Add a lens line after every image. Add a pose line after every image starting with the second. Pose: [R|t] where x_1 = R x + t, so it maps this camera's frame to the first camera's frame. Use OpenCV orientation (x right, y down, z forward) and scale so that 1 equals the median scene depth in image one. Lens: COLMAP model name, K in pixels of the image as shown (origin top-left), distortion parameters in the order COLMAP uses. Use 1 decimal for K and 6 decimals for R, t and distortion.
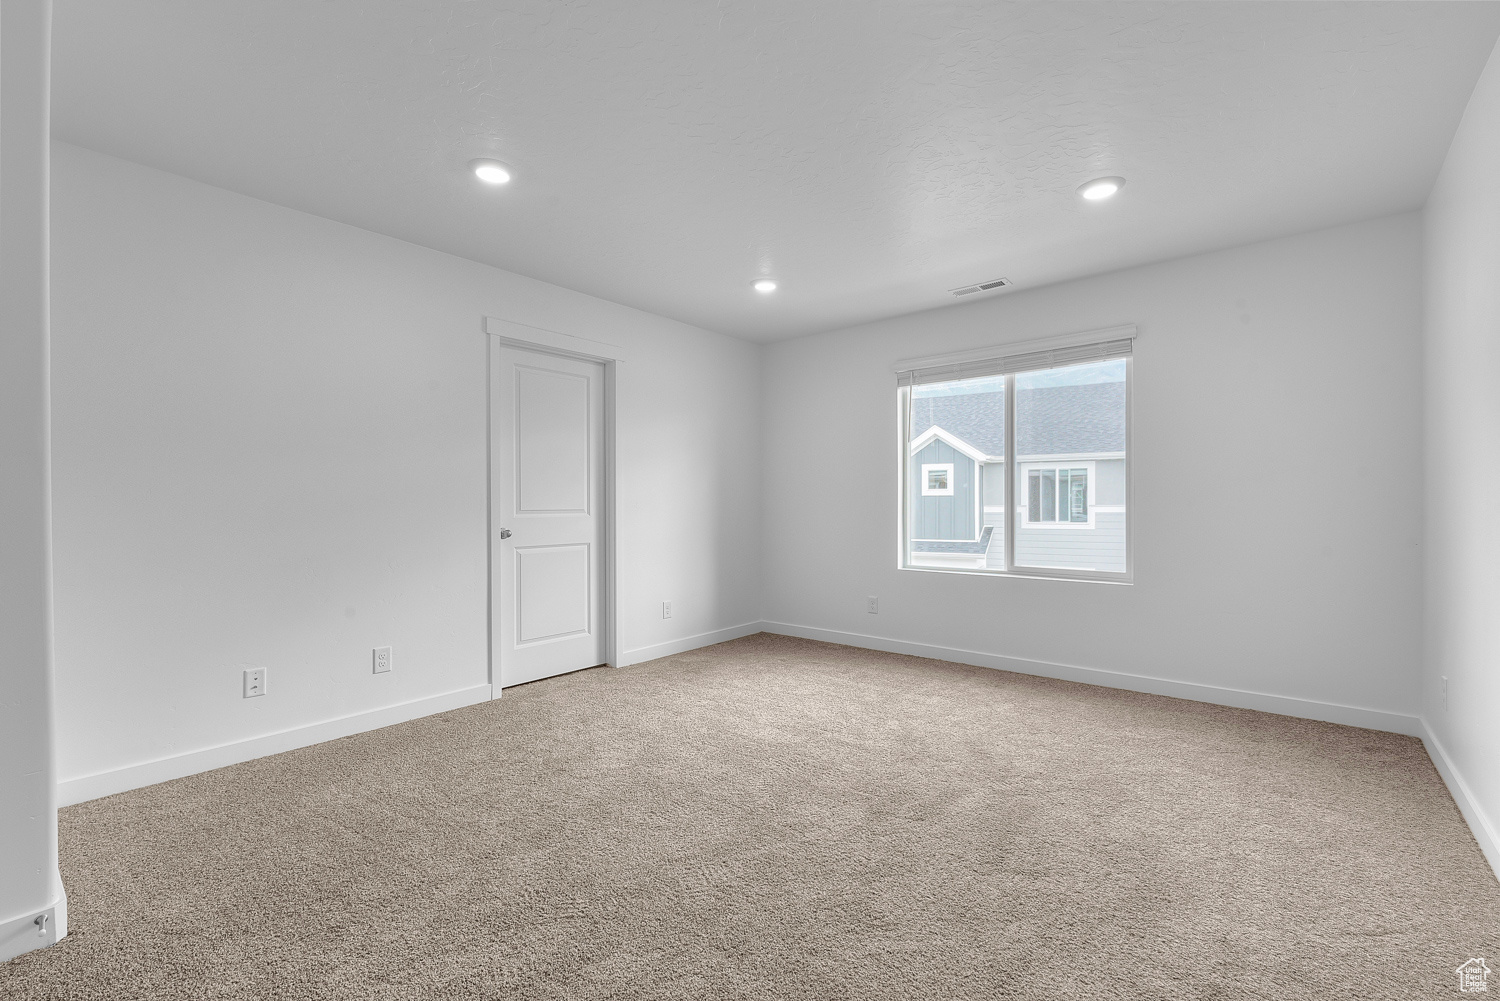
lens RADIAL K [[648.6, 0, 746.9], [0, 648.6, 504.8], [0, 0, 1]] dist [0.005382, 0.000246]
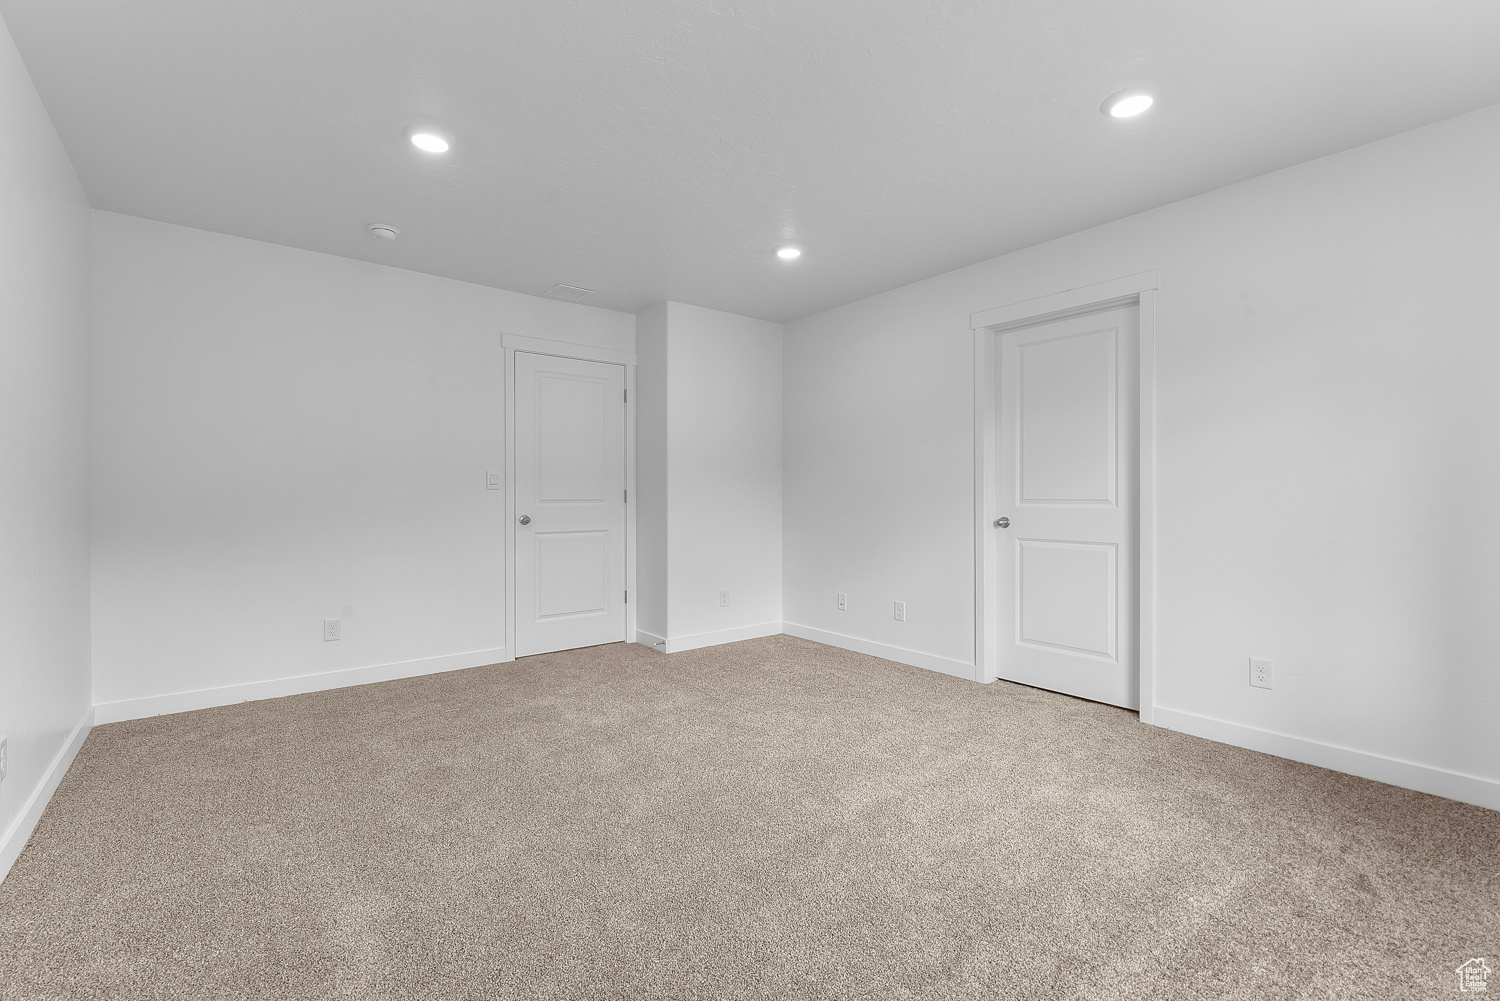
lens RADIAL K [[648.6, 0, 747.6], [0, 648.6, 493.5], [0, 0, 1]] dist [0.005382, 0.000246]
pose [[-0.201430, 0.004777, -0.979491, 0.636075], [-0.000257, 0.999988, 0.004930, -0.004397], [0.979503, 0.001245, -0.201426, 0.776584]]
